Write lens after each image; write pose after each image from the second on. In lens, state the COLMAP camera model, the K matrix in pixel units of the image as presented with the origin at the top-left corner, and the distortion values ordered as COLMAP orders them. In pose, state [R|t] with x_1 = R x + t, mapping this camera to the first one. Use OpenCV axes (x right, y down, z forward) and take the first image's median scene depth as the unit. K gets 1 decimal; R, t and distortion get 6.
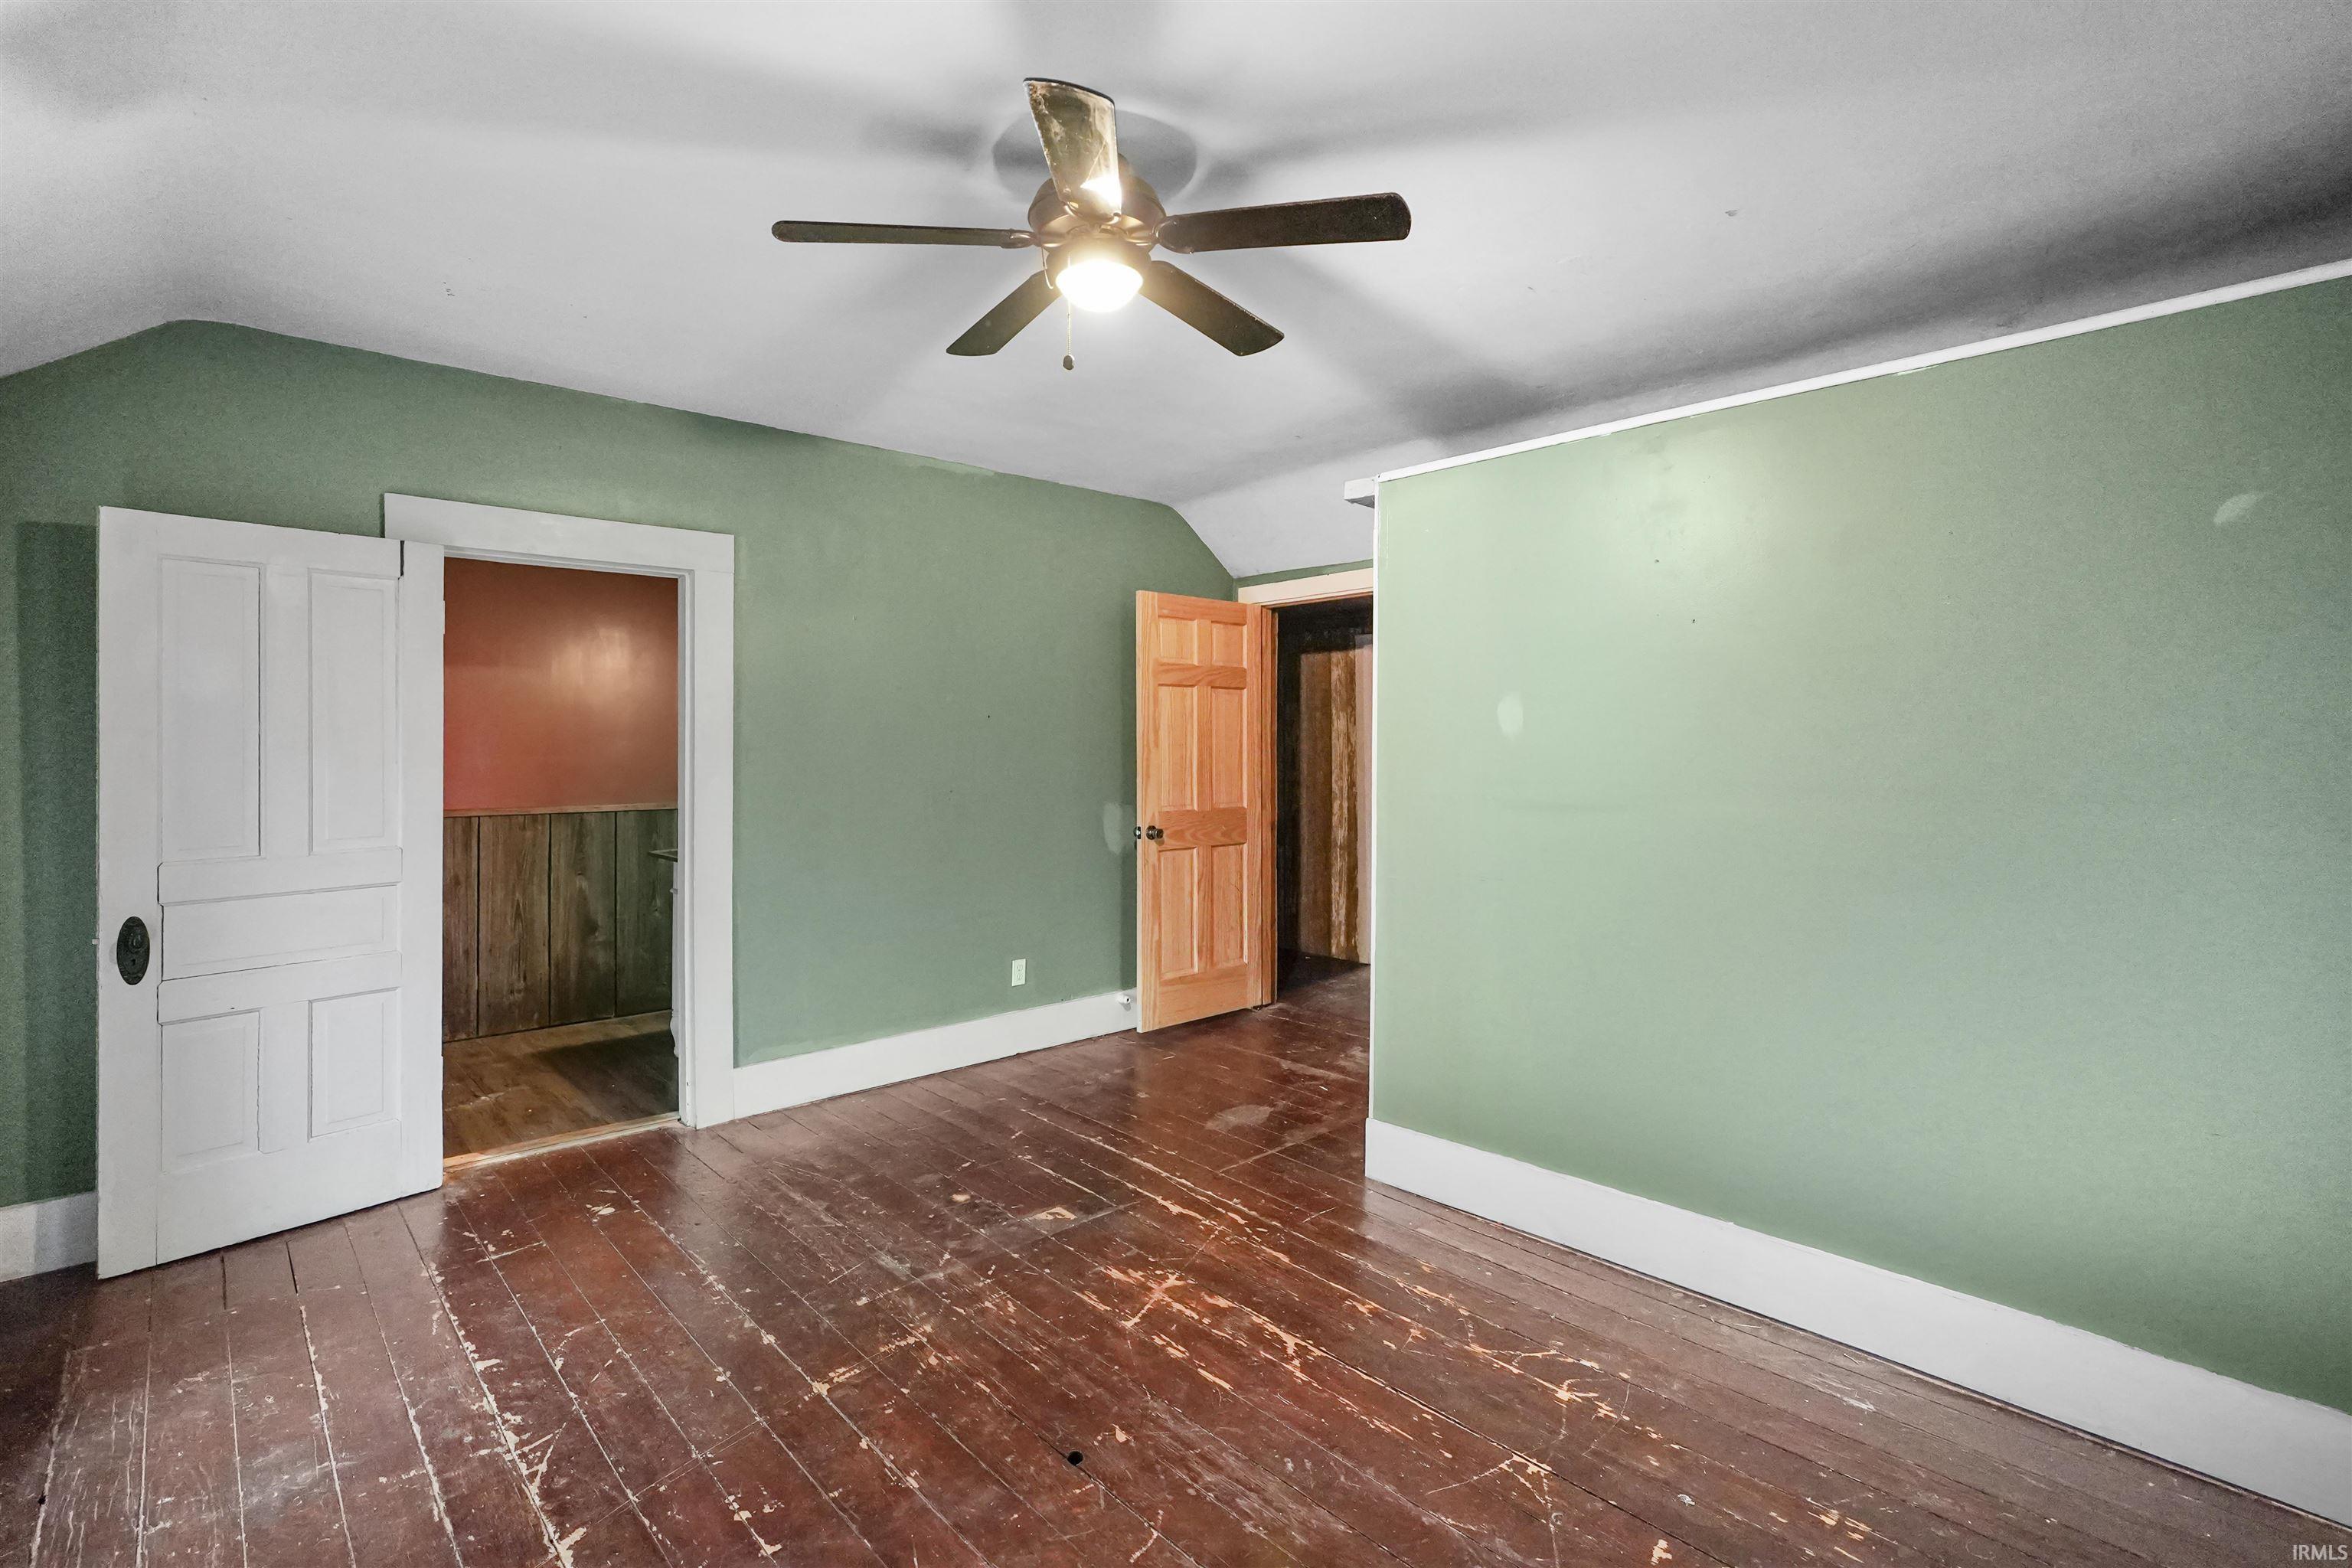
lens RADIAL K [[1110.7, 0, 1173.6], [0, 1110.7, 758.4], [0, 0, 1]] dist [-0.024435, 0.012751]
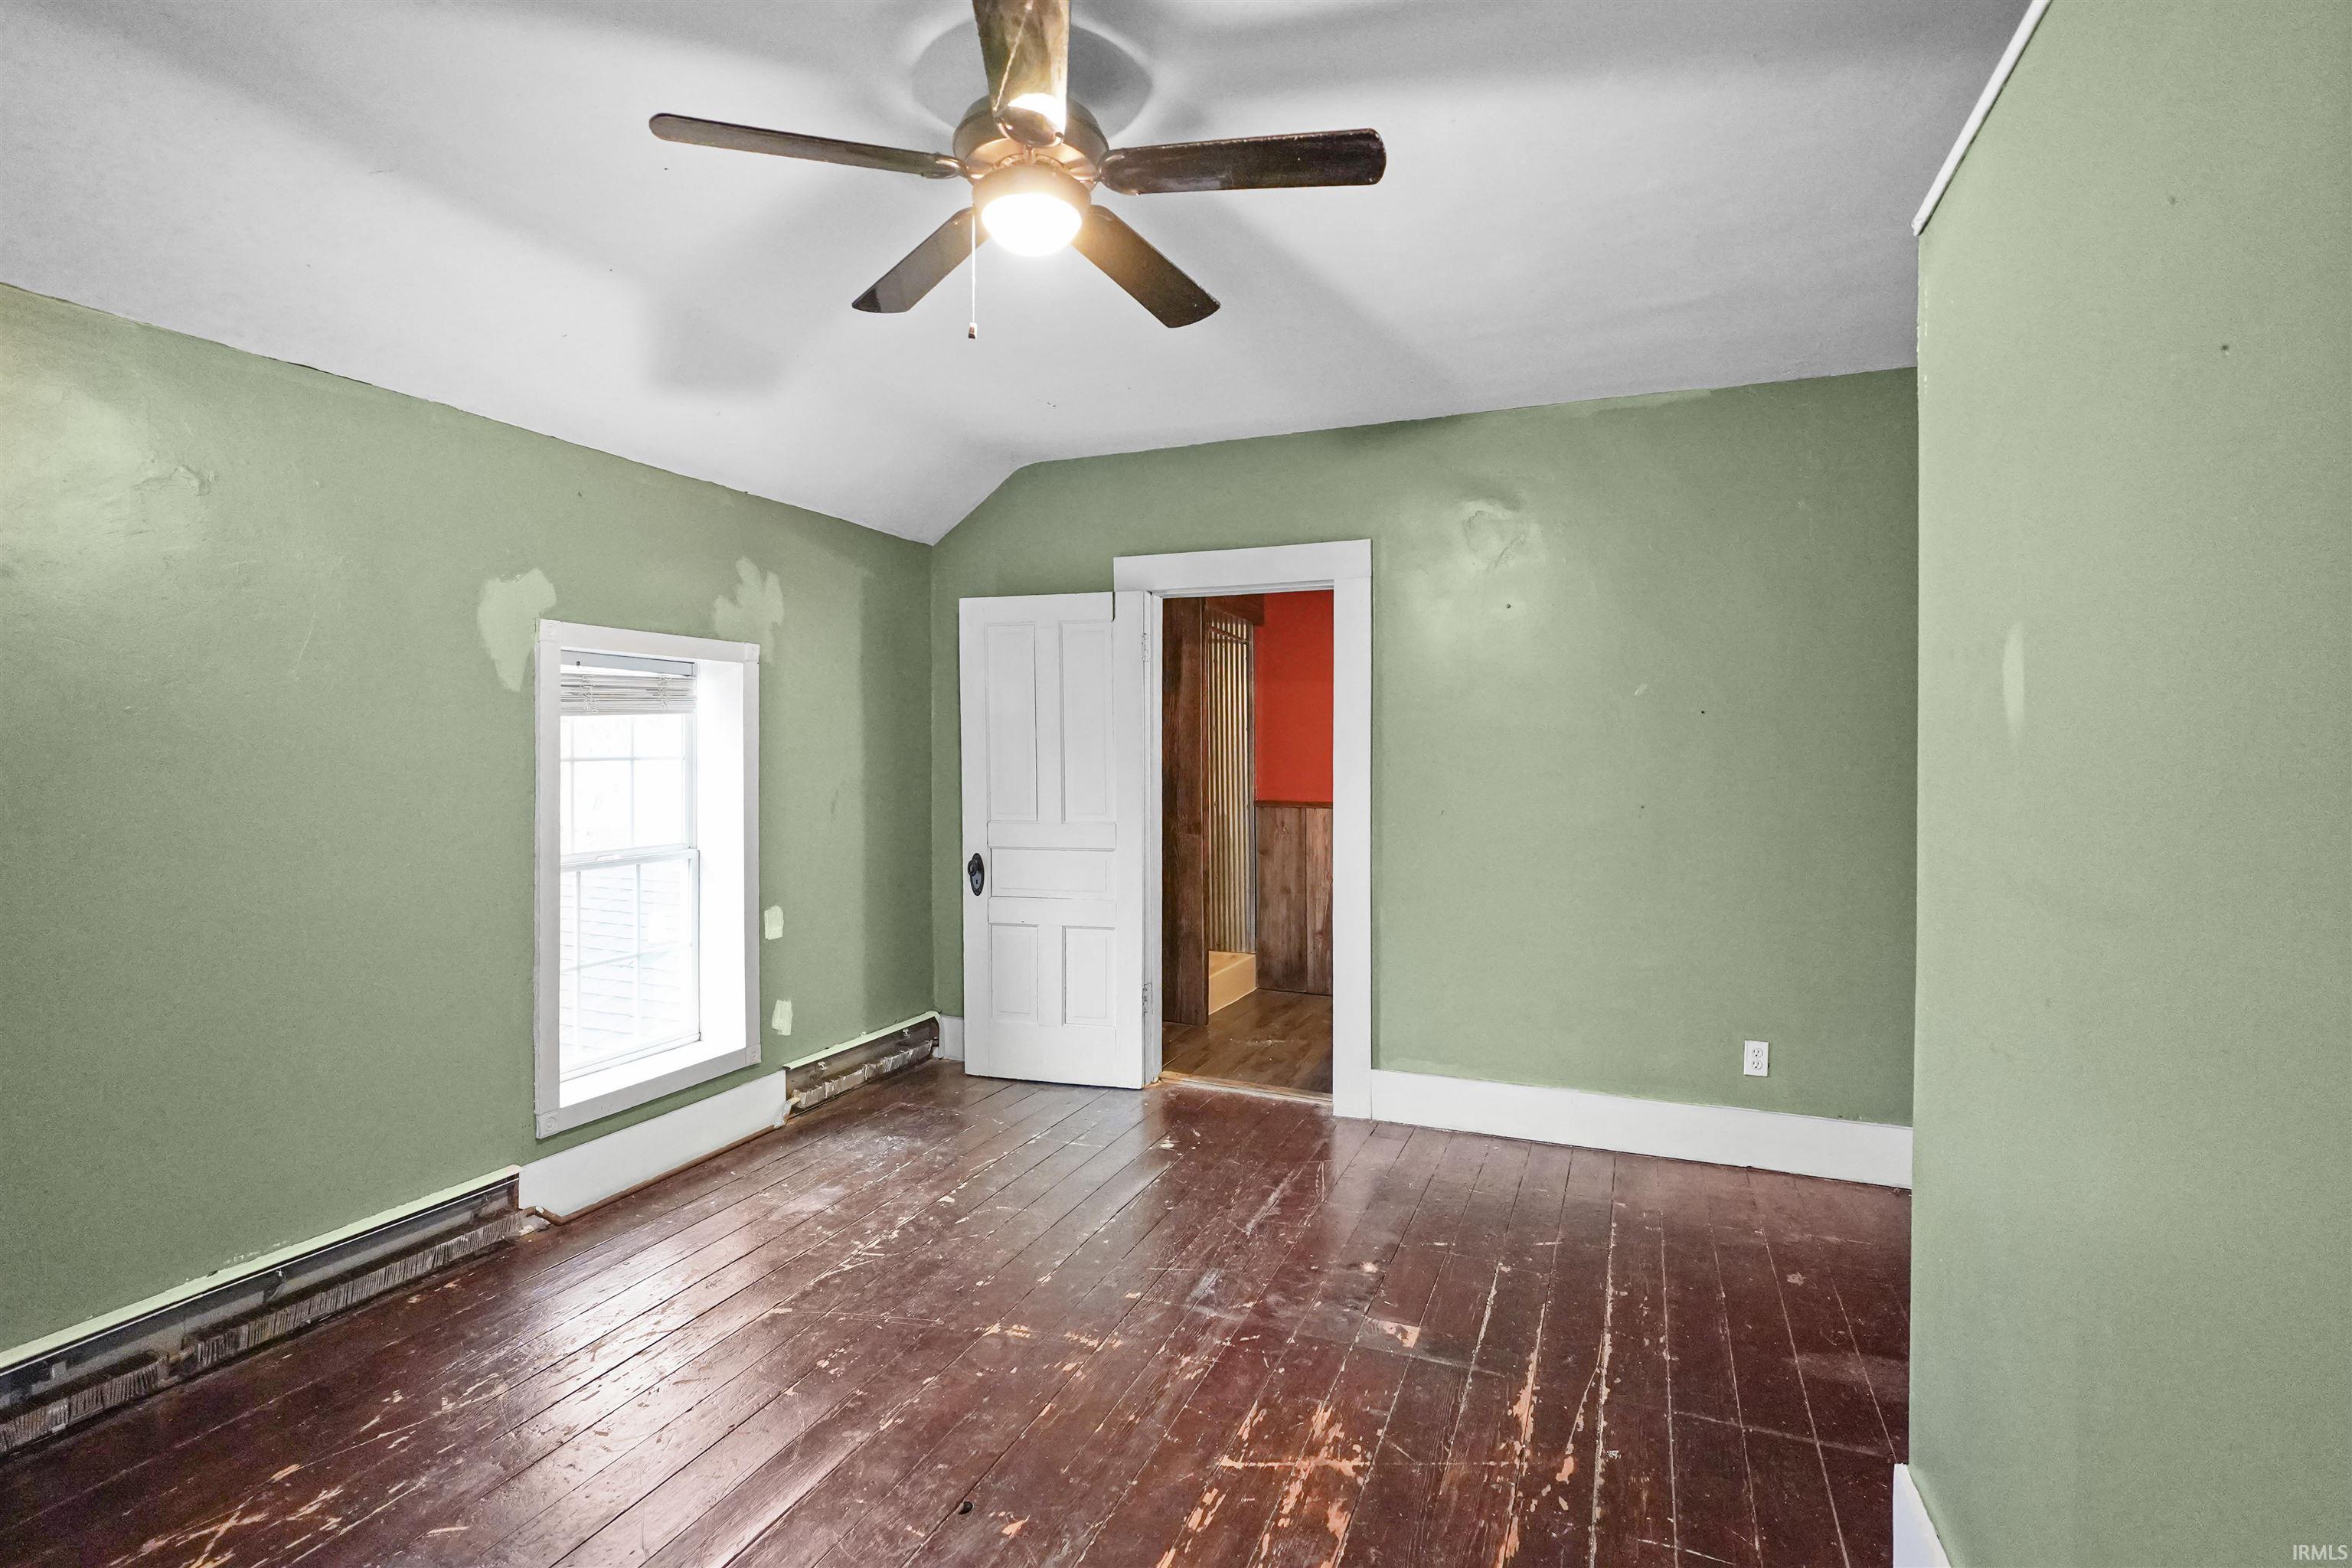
lens RADIAL K [[1110.7, 0, 1173.6], [0, 1110.7, 758.4], [0, 0, 1]] dist [-0.024435, 0.012751]
pose [[0.411567, 0.009749, -0.911327, 0.512406], [-0.017382, 0.999845, 0.002846, -0.002296], [0.911214, 0.014670, 0.411673, 0.479420]]
